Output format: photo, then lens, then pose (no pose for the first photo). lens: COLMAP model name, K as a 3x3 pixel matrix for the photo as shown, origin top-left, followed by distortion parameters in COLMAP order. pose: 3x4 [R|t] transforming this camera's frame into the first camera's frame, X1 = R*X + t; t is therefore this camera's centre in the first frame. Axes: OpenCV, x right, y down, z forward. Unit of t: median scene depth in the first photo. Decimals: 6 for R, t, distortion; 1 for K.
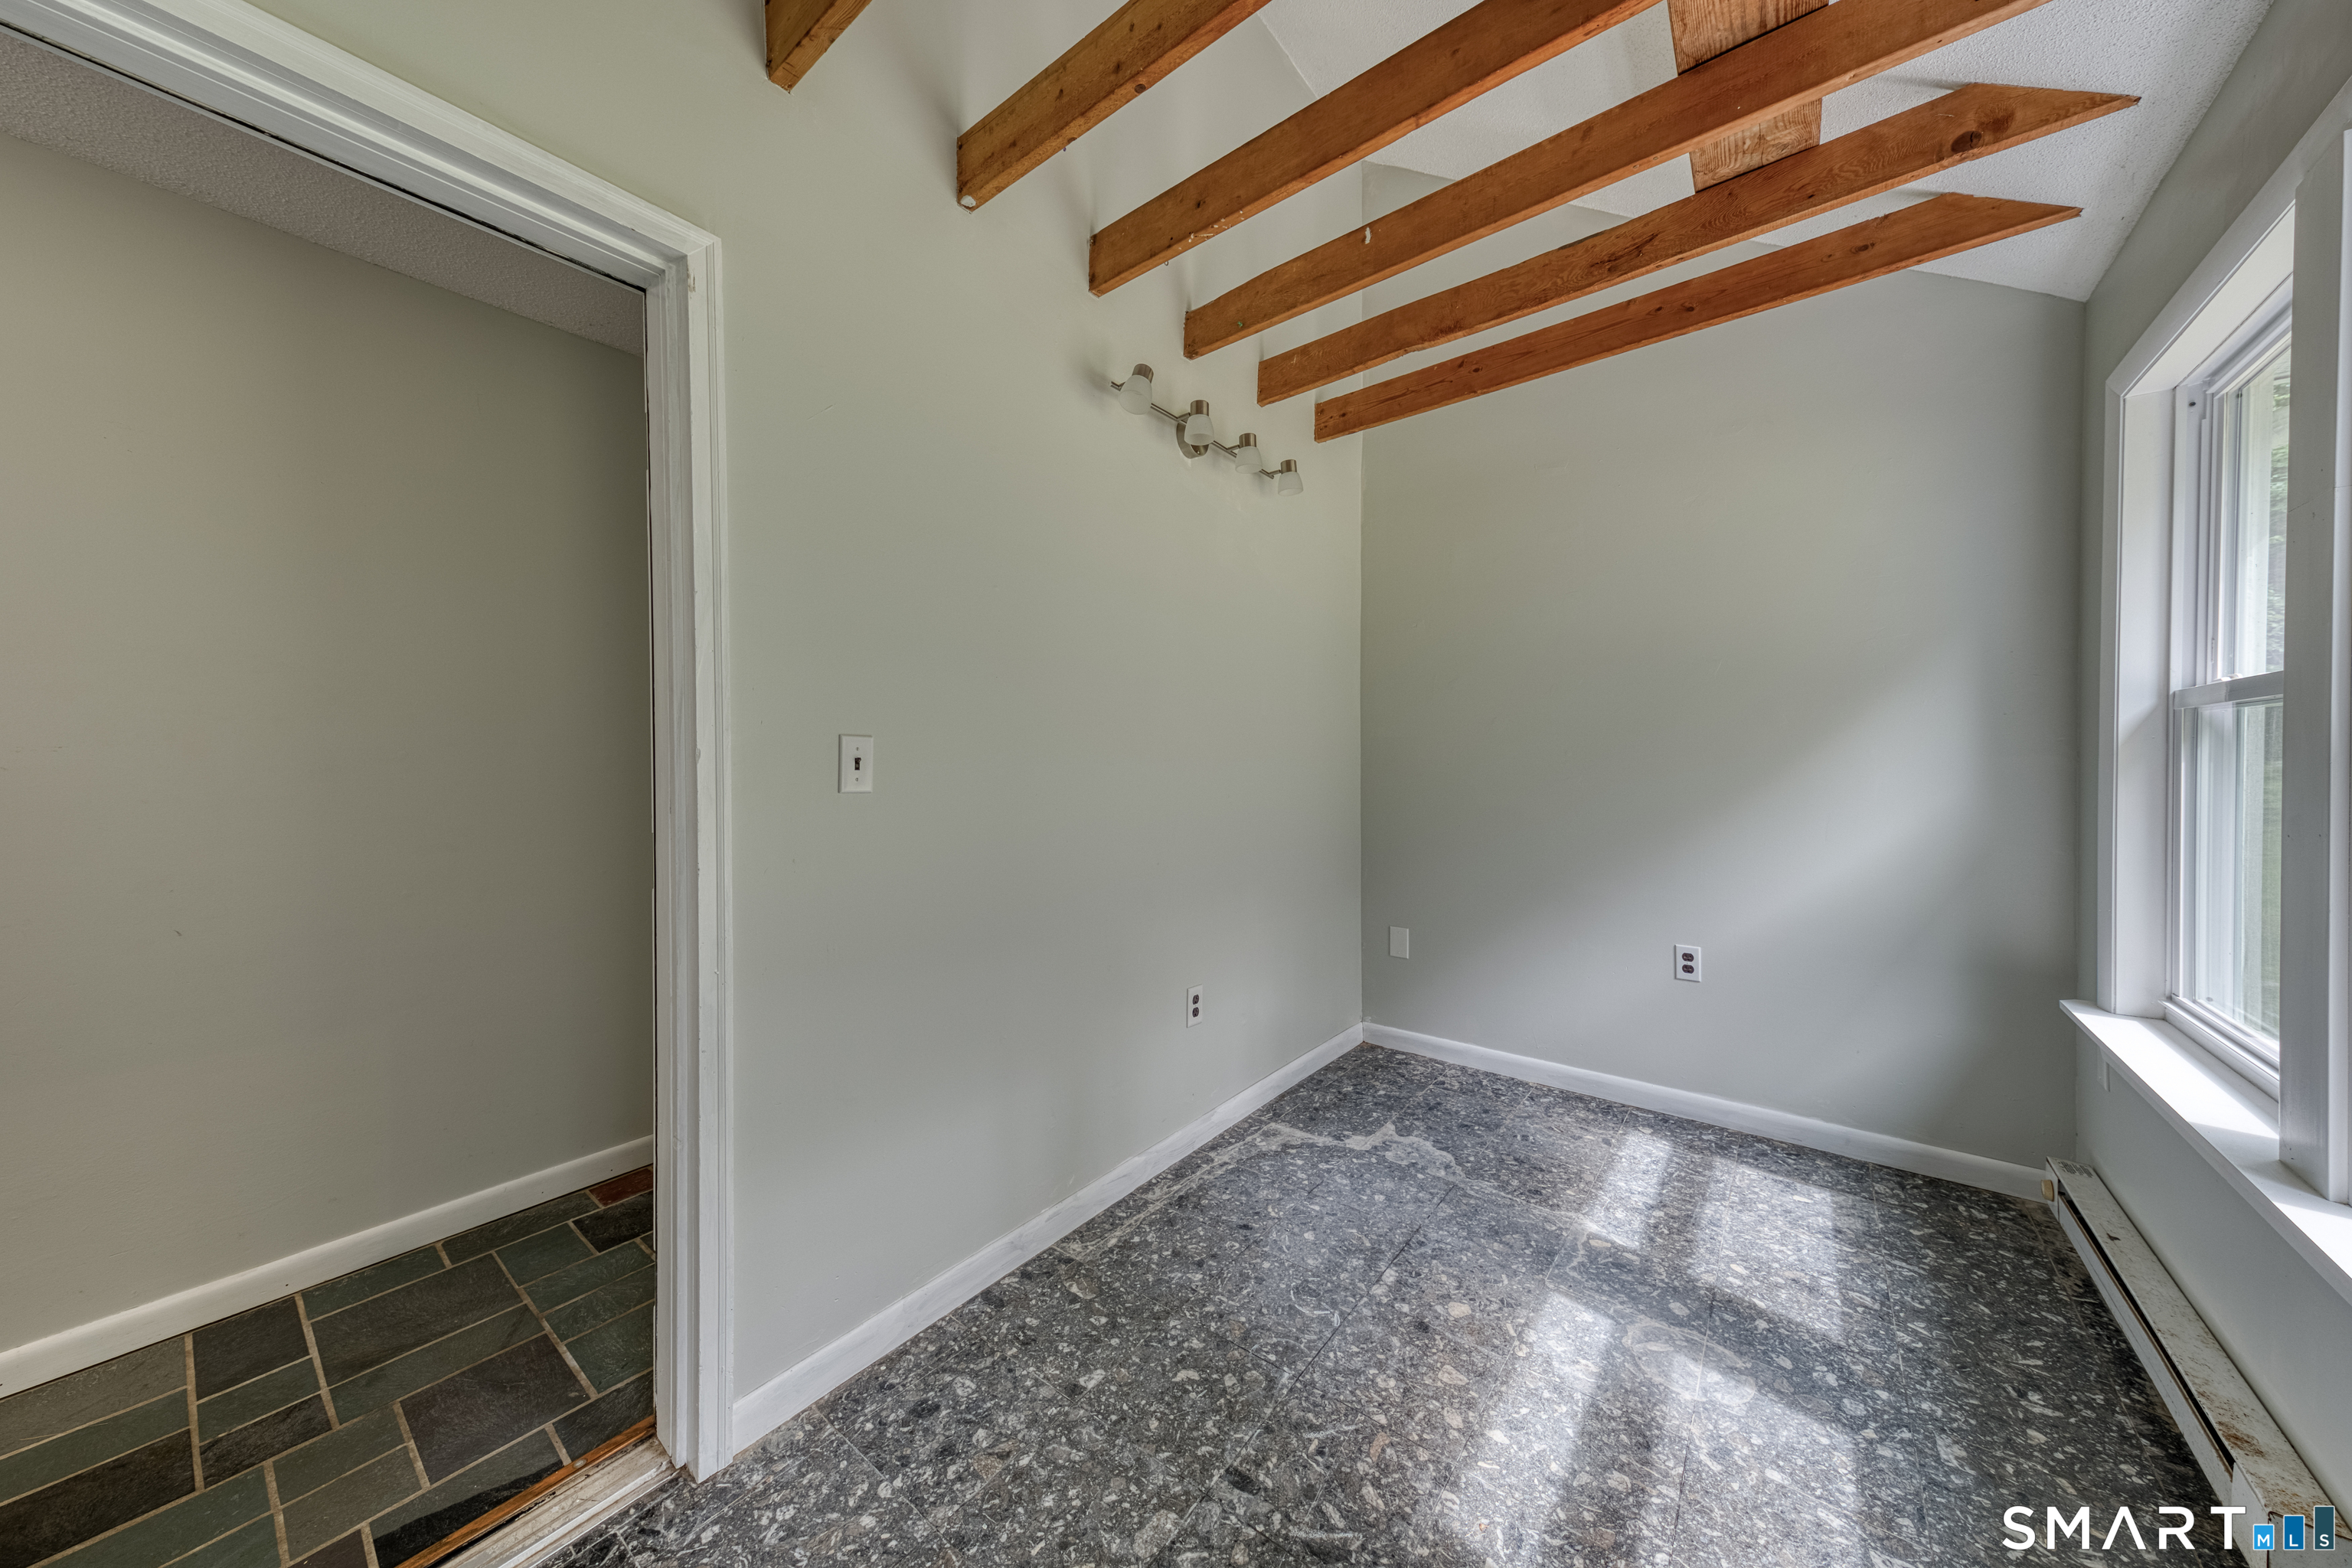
lens RADIAL K [[791.3, 0, 1179.7], [0, 791.3, 770.1], [0, 0, 1]] dist [0.021582, -0.001665]
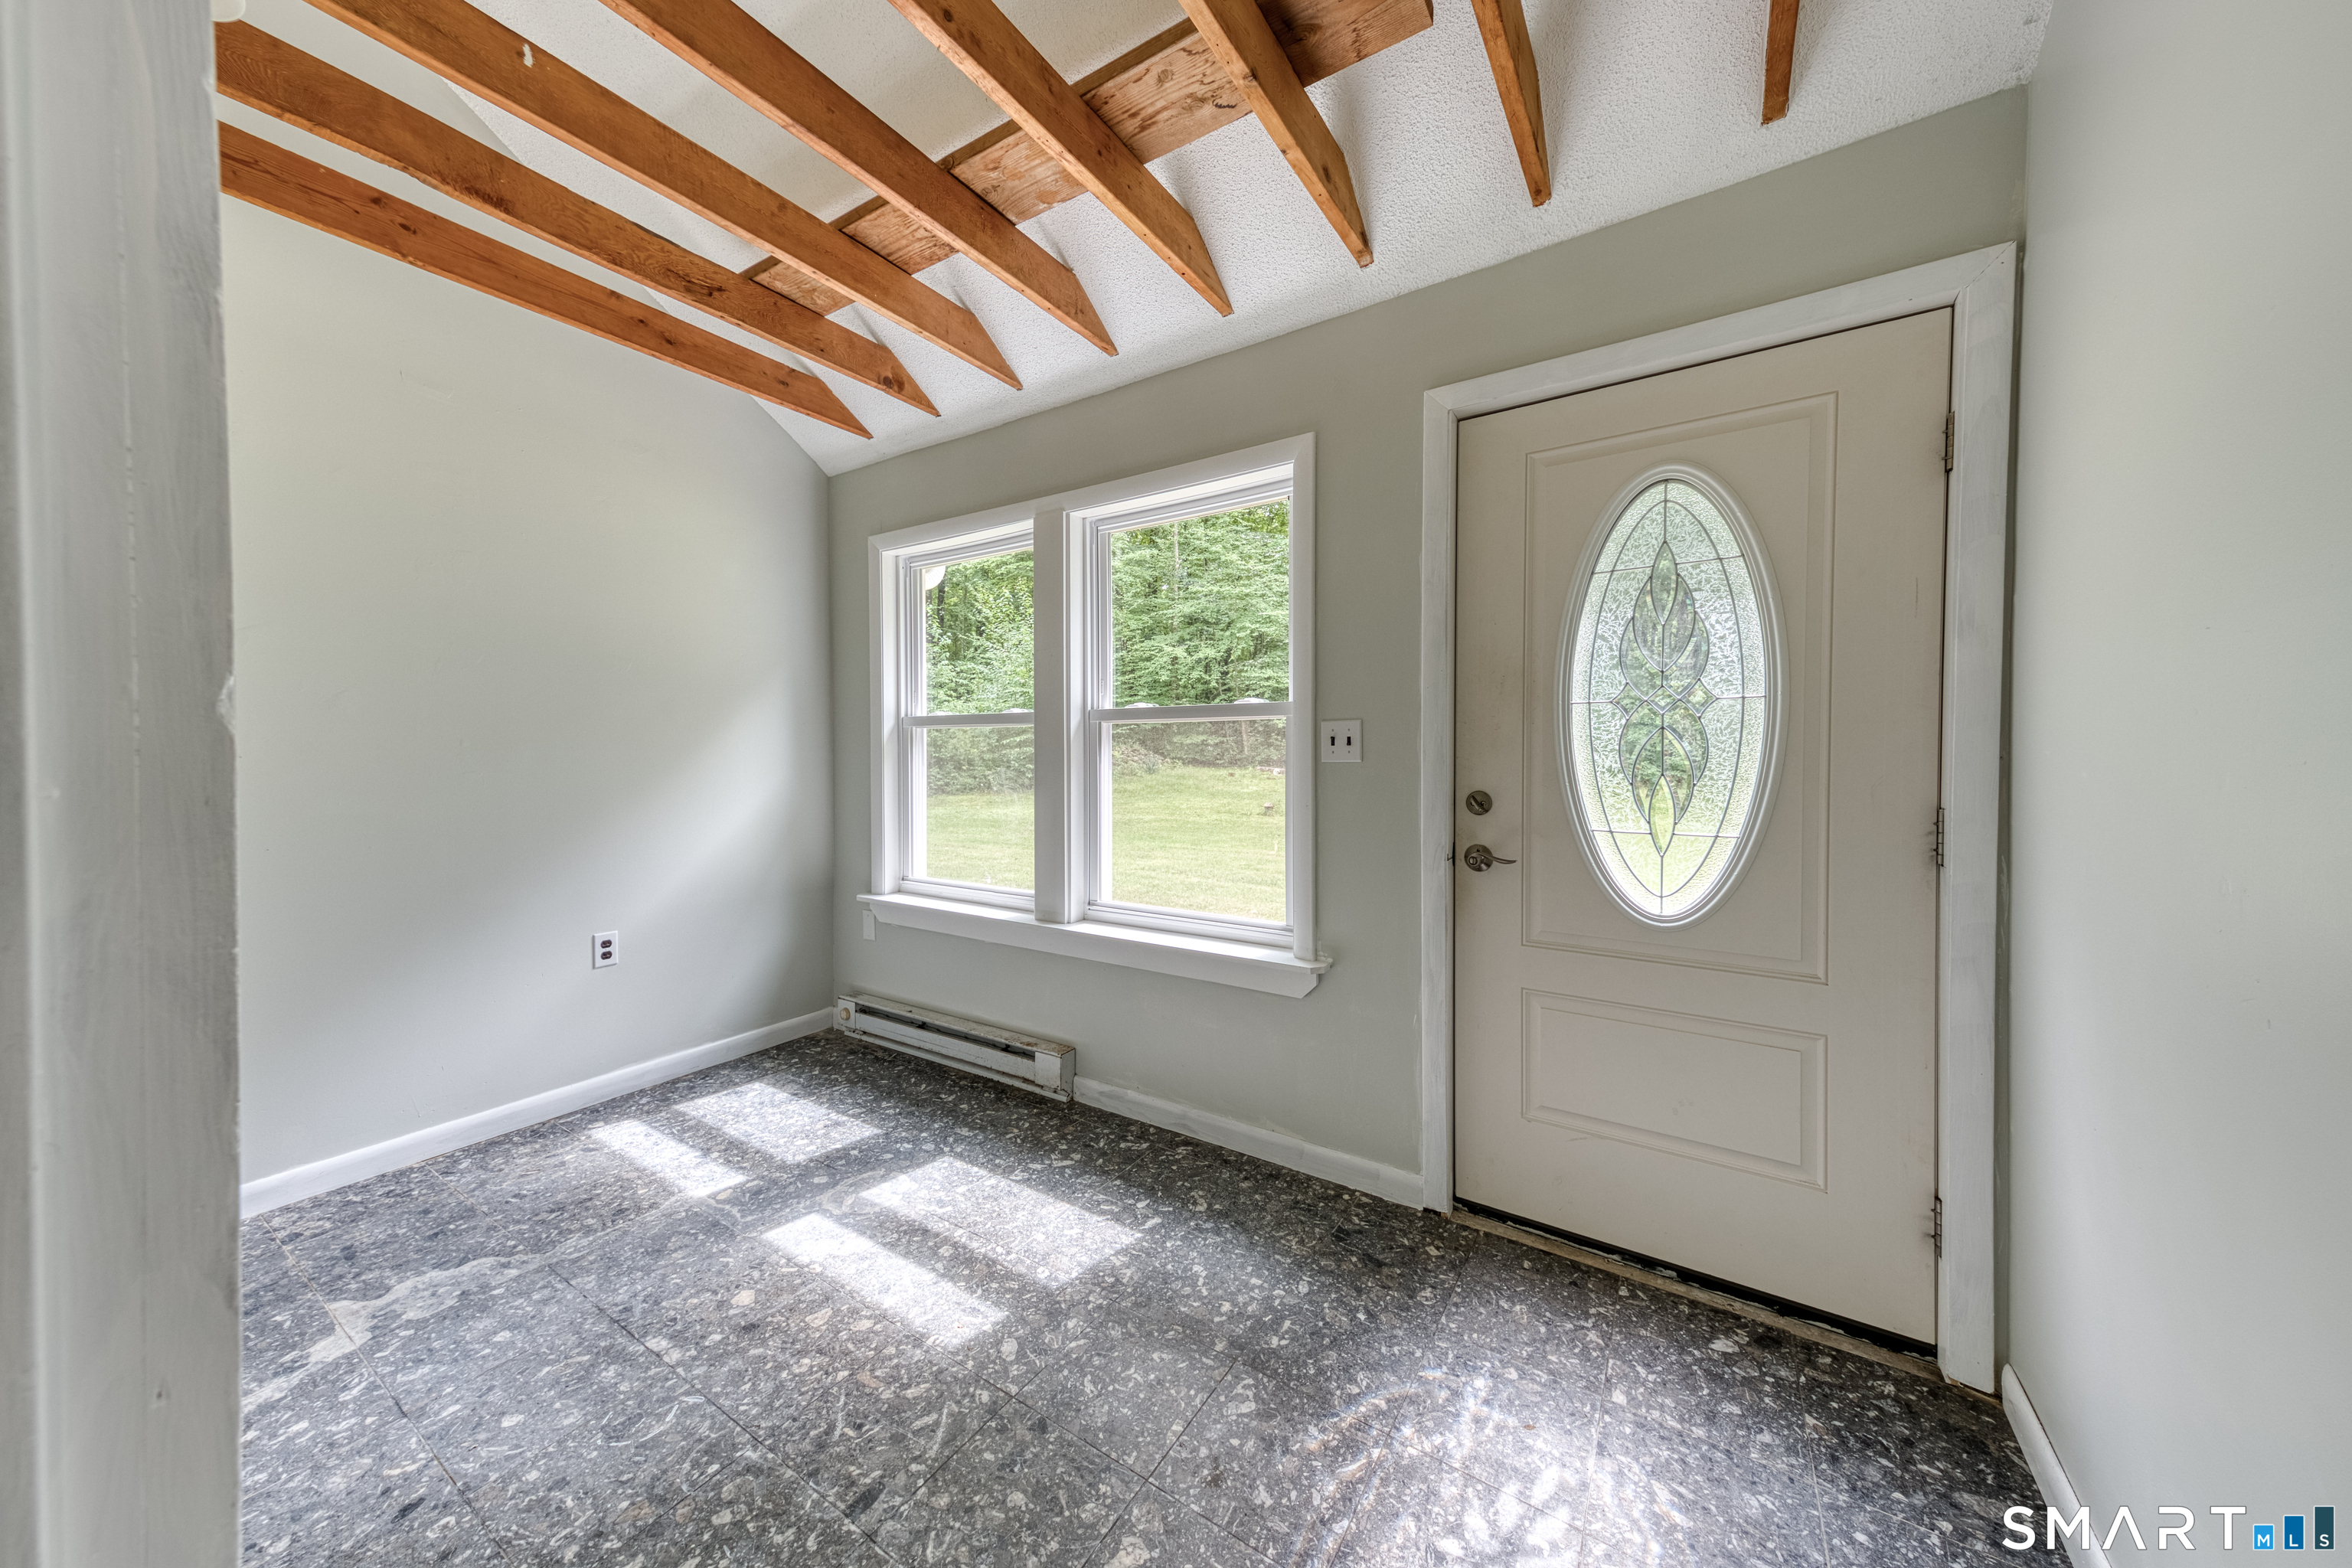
lens RADIAL K [[791.3, 0, 1177.0], [0, 791.3, 769.3], [0, 0, 1]] dist [0.021582, -0.001665]
pose [[-0.088242, -0.014550, 0.995993, -0.639196], [0.011734, 0.999809, 0.015646, 0.002196], [-0.996030, 0.013068, -0.088054, 0.499546]]
